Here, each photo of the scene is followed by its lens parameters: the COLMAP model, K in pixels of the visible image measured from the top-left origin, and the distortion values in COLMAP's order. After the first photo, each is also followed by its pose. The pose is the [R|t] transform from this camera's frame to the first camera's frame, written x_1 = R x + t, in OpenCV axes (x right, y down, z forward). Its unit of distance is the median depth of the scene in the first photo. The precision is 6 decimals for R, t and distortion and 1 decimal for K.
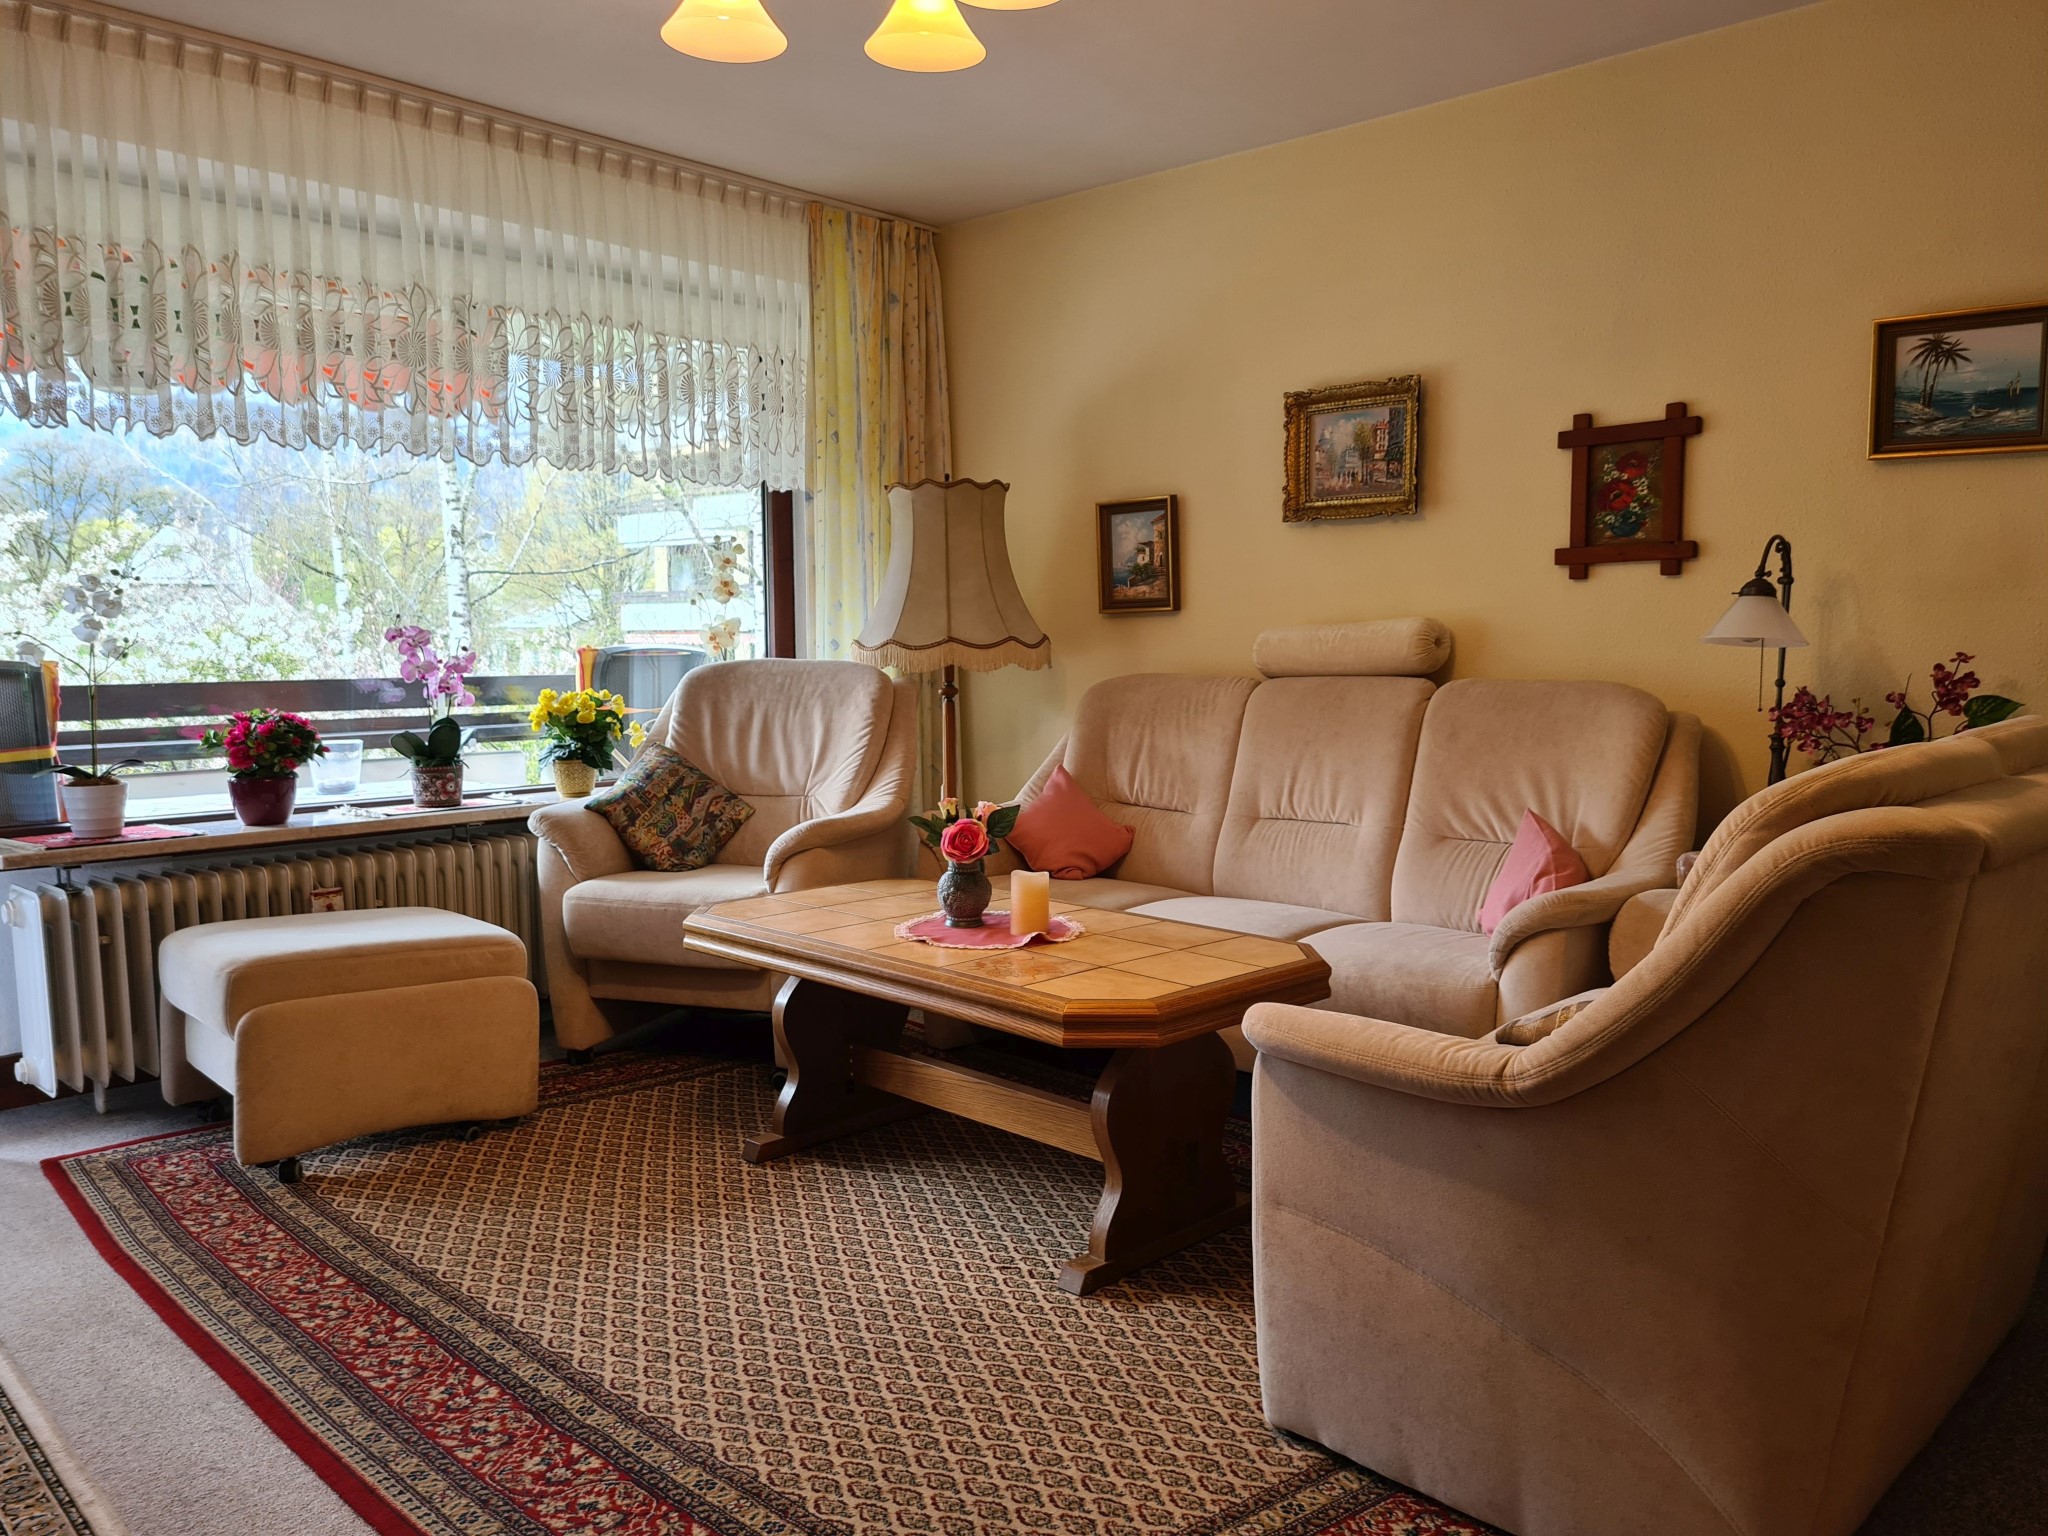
lens RADIAL K [[1537.0, 0, 1045.0], [0, 1537.0, 770.4], [0, 0, 1]] dist [0.062755, -0.057766]
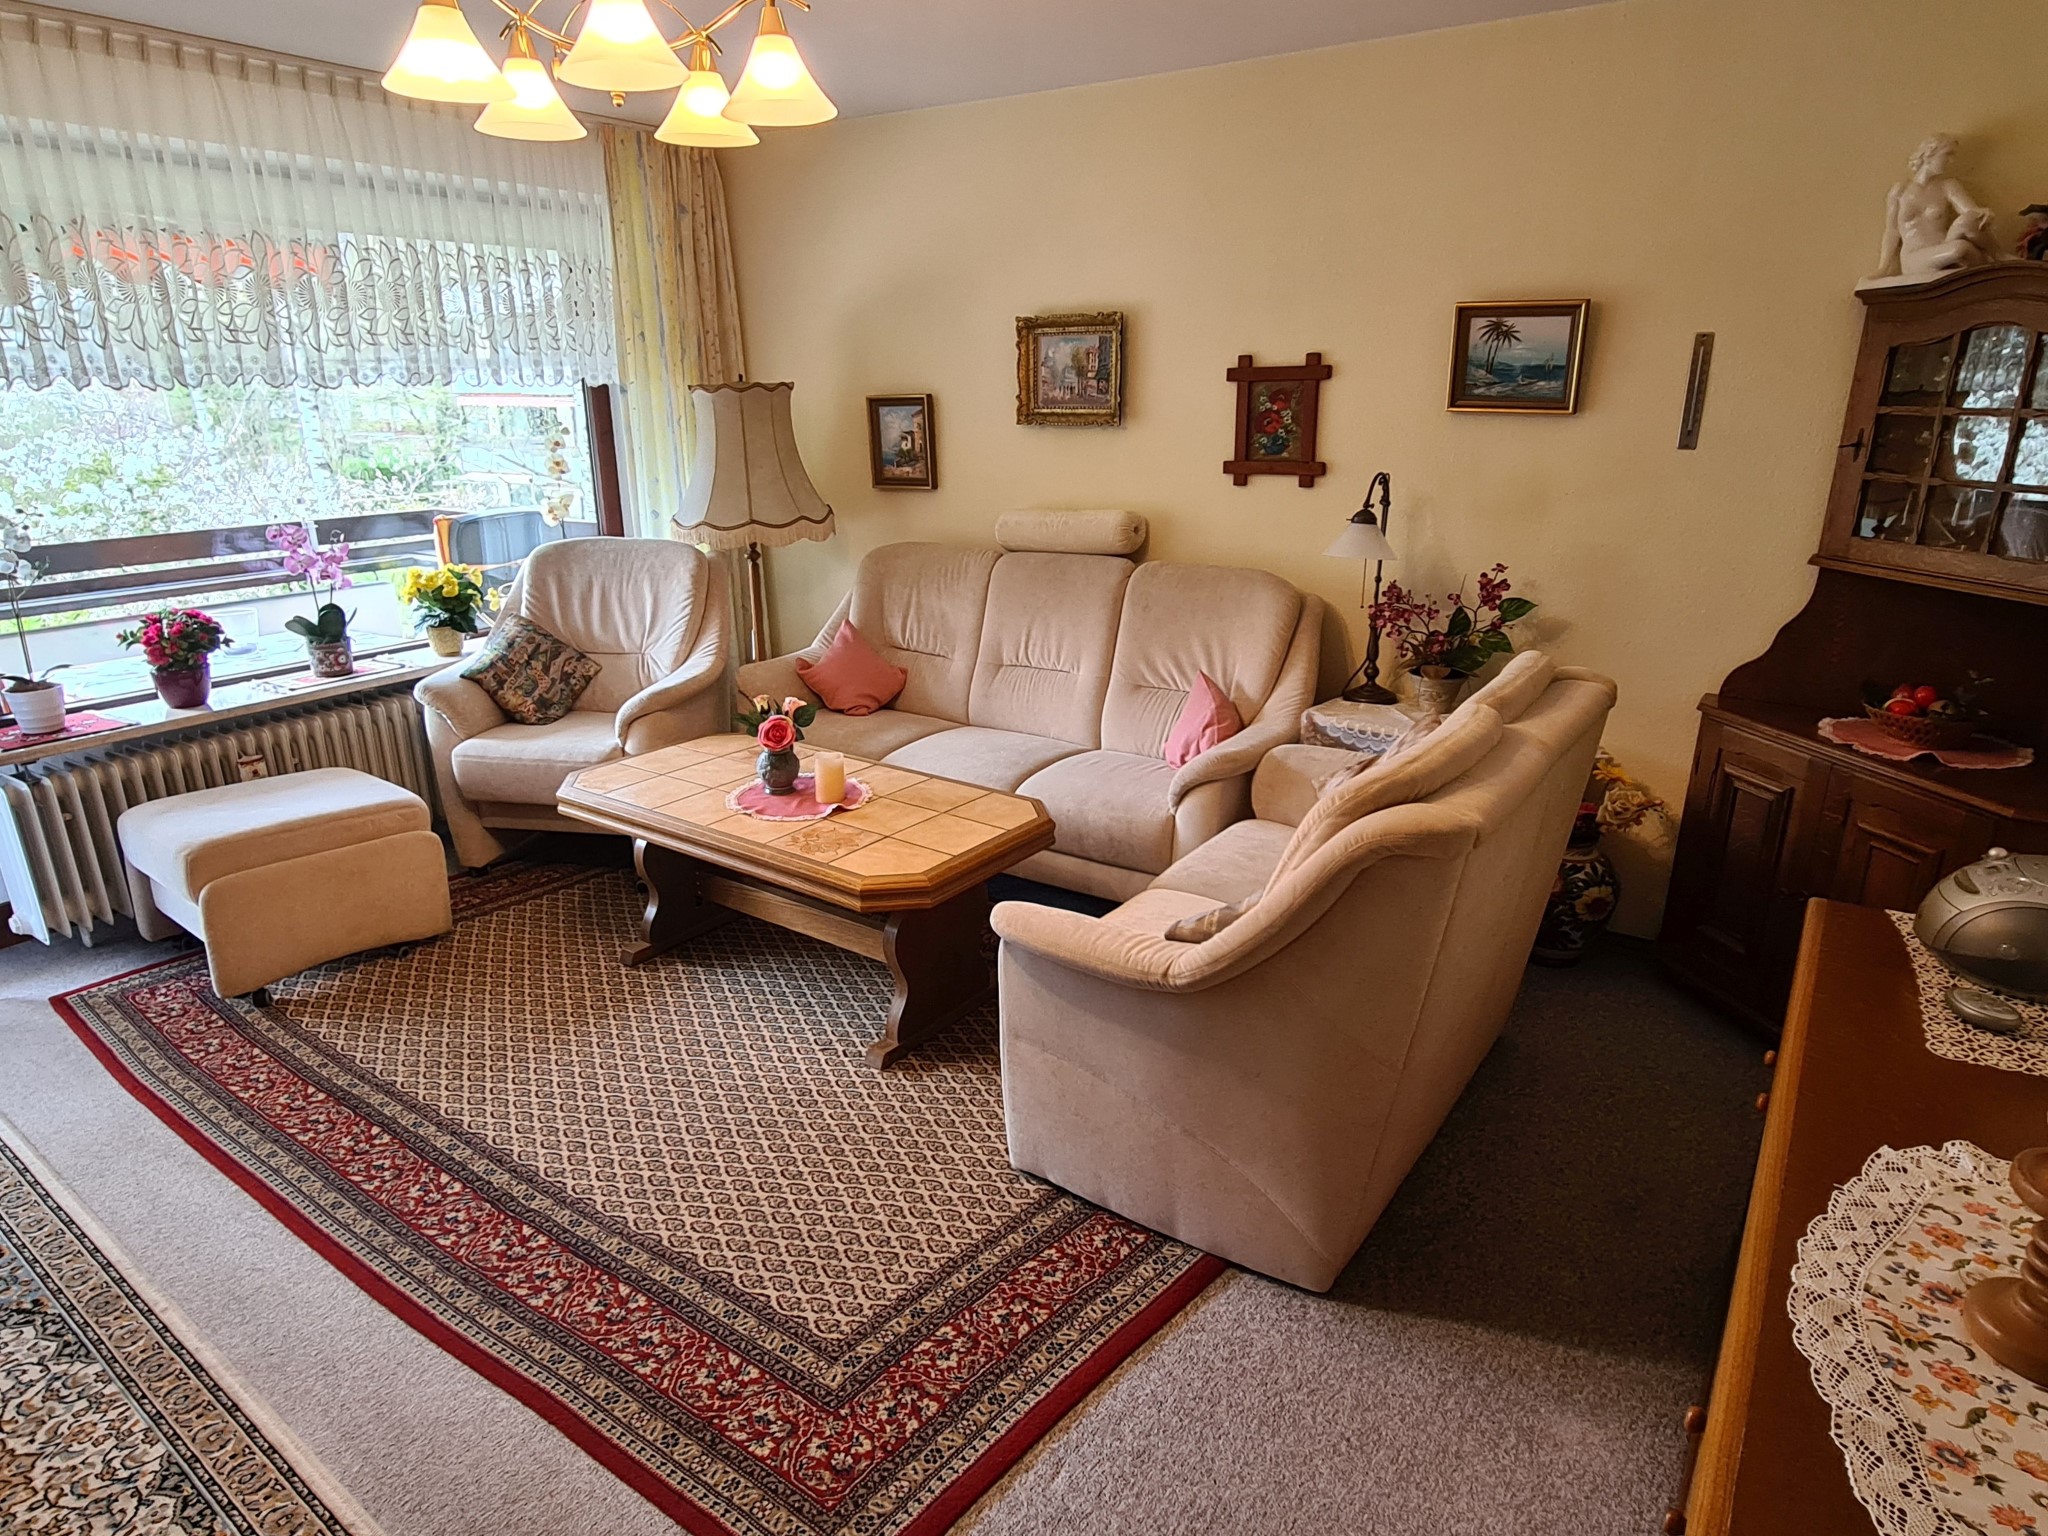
lens RADIAL K [[1228.4, 0, 1007.9], [0, 1228.4, 770.0], [0, 0, 1]] dist [0.002908, 0.000106]
pose [[0.989990, -0.048143, 0.132674, 0.001291], [0.018489, 0.976162, 0.216256, -0.122594], [-0.139923, -0.211638, 0.967280, -0.028835]]
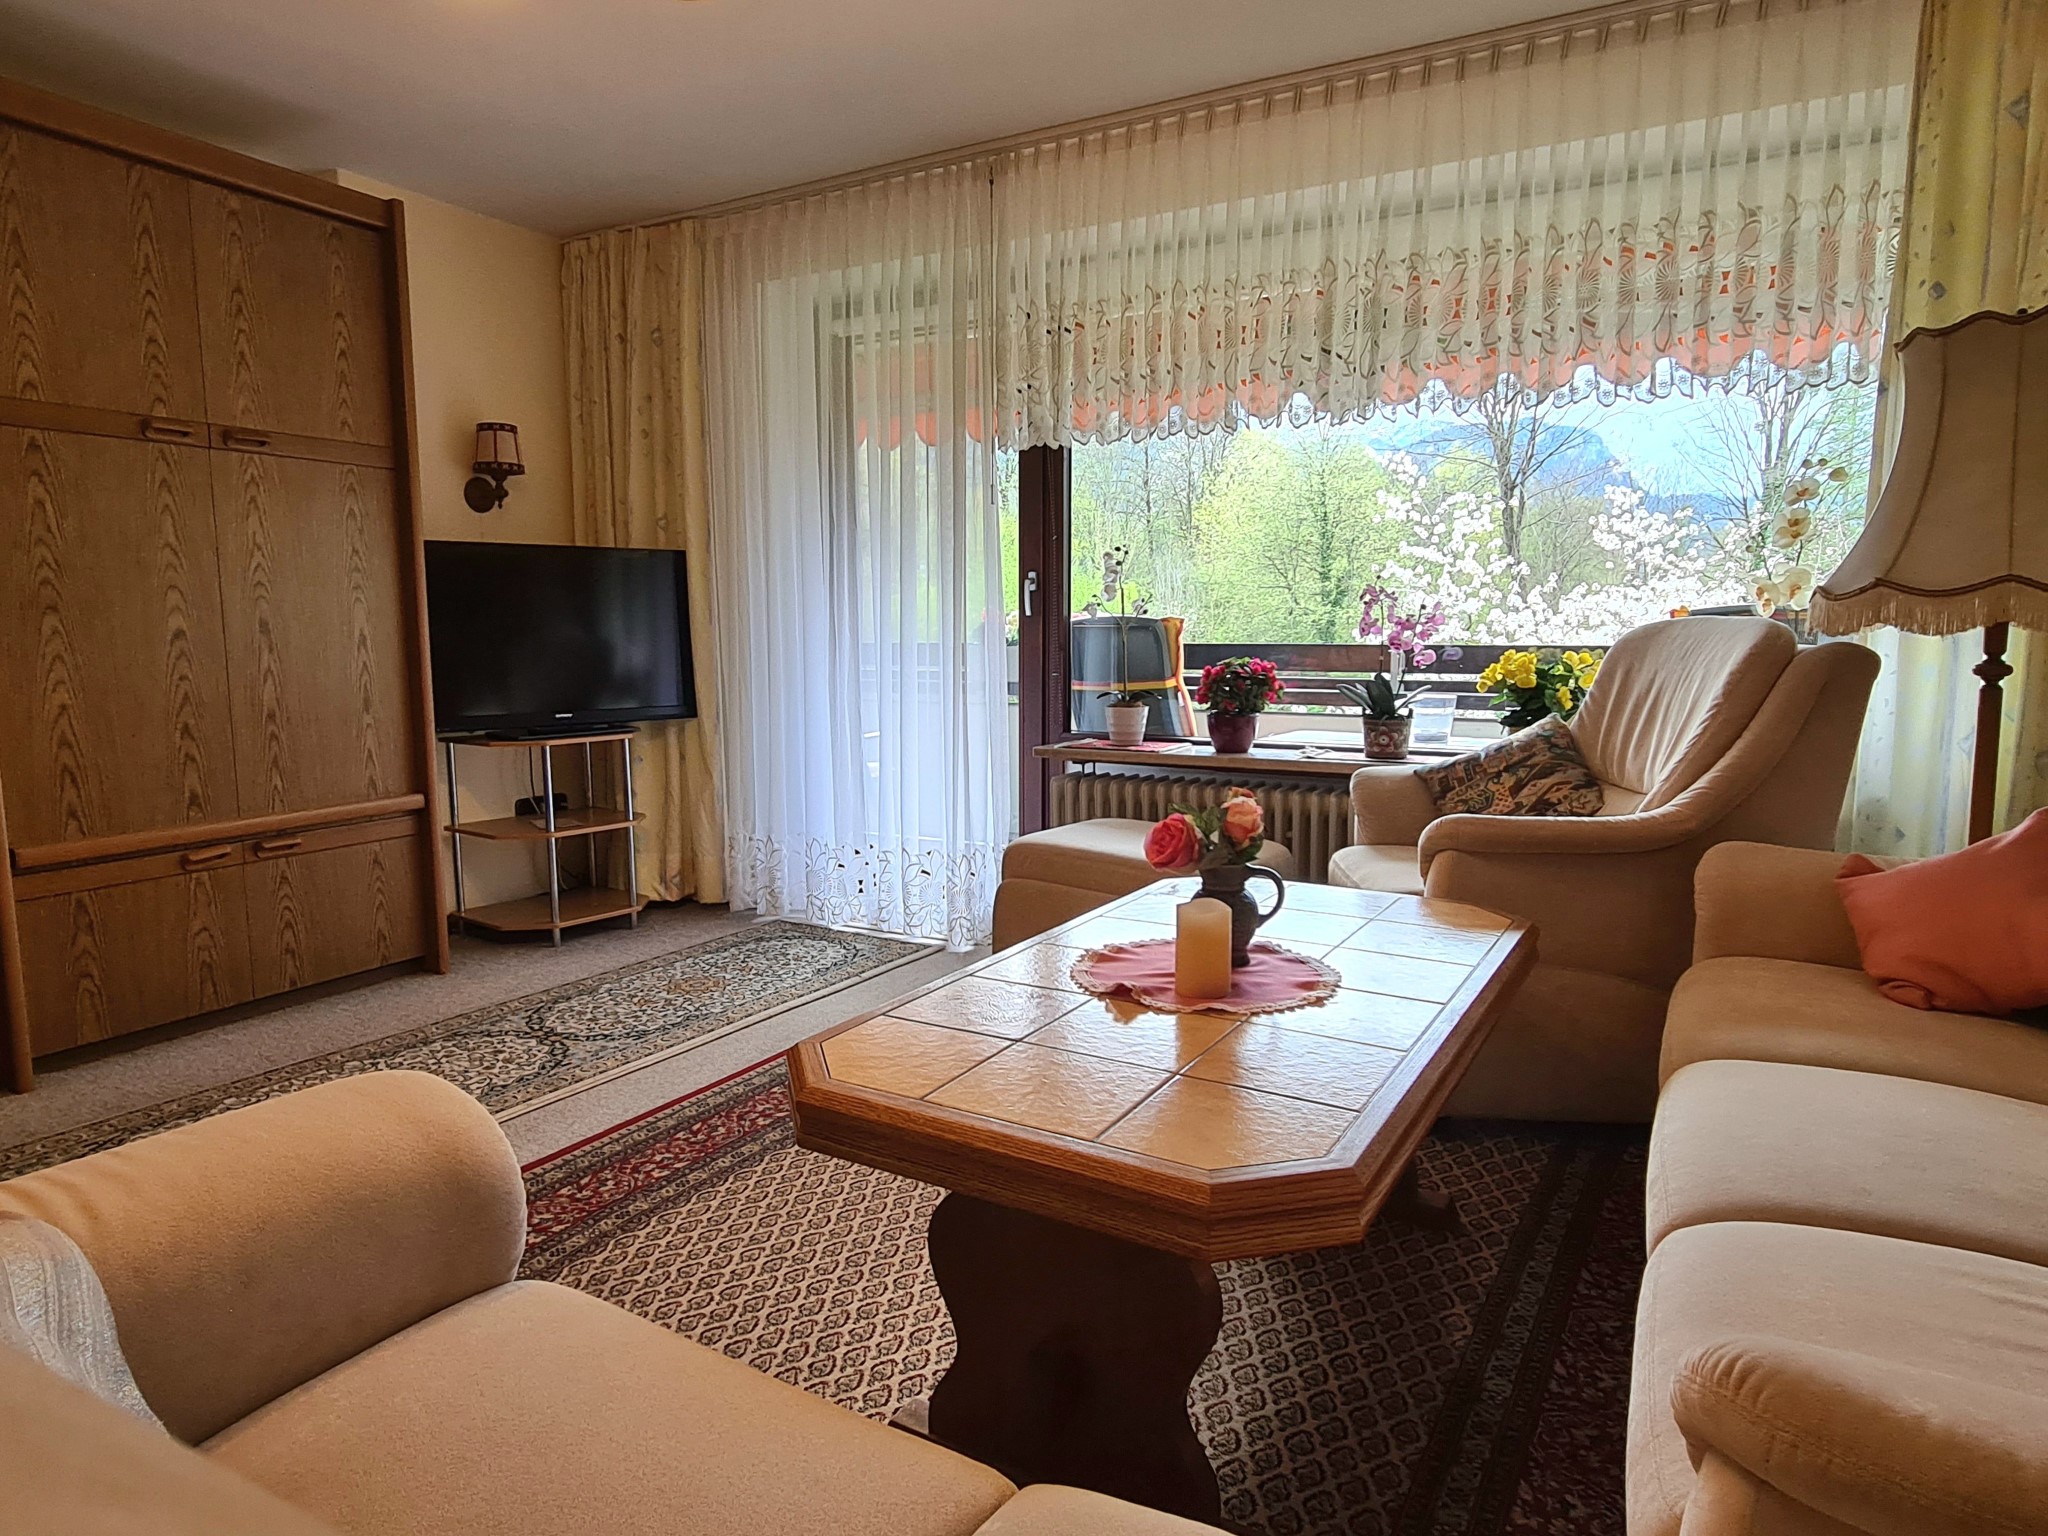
lens RADIAL K [[1228.4, 0, 1007.9], [0, 1228.4, 770.0], [0, 0, 1]] dist [0.002908, 0.000106]
pose [[0.231590, 0.120325, -0.965344, 0.427339], [-0.083569, 0.991114, 0.103489, -0.040322], [0.969217, 0.056706, 0.239587, 0.662057]]
